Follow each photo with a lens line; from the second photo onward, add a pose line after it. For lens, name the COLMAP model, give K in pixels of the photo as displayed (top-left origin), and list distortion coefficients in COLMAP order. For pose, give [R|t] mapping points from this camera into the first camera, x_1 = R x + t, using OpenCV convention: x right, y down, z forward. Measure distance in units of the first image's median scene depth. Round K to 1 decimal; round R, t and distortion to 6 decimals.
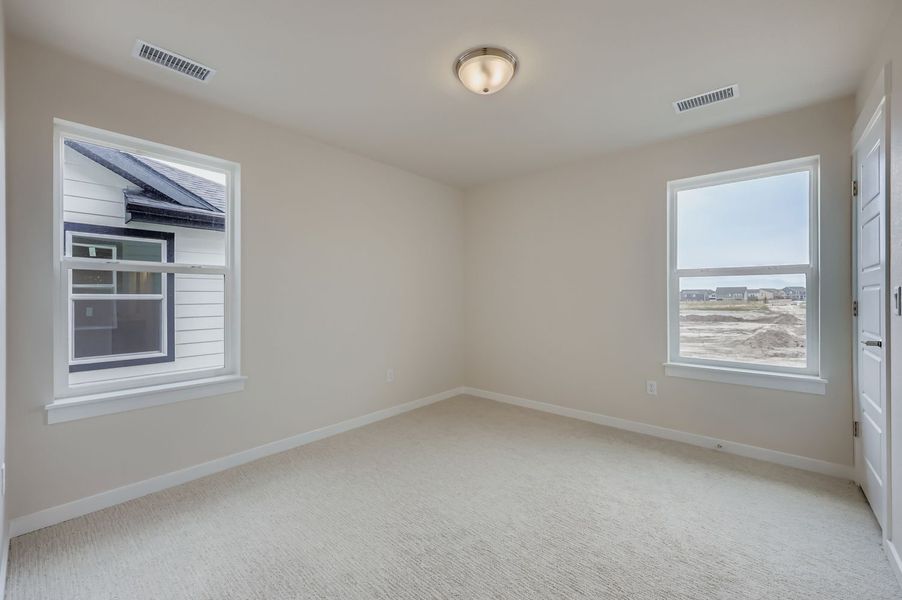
lens RADIAL K [[366.6, 0, 460.8], [0, 366.6, 296.1], [0, 0, 1]] dist [-0.000547, -0.000386]
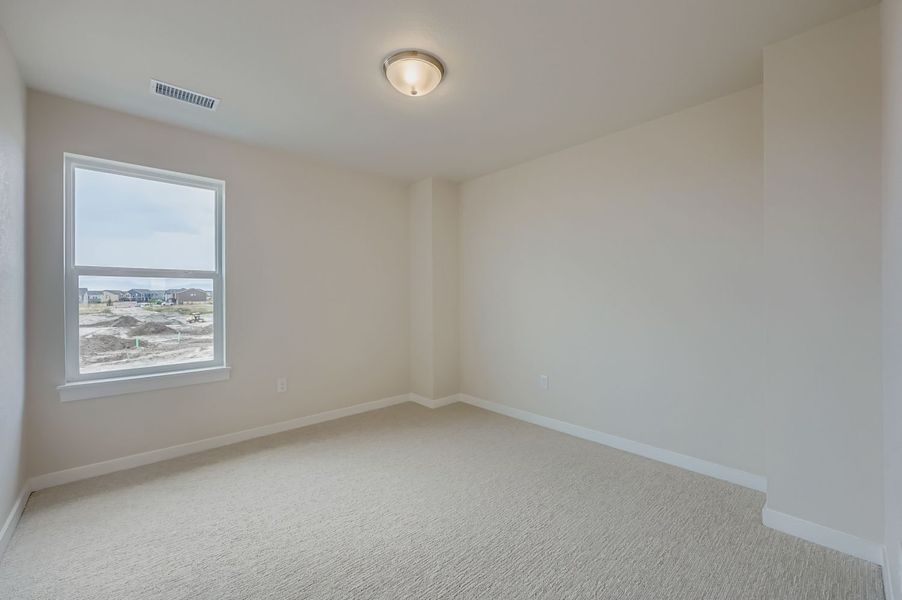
lens RADIAL K [[356.5, 0, 445.3], [0, 356.5, 293.5], [0, 0, 1]] dist [0.008657, -0.000069]
pose [[0.983355, -0.007235, -0.181551, 1.856910], [0.006750, 0.999972, -0.003288, -0.003443], [0.181569, 0.002008, 0.983376, 0.239325]]
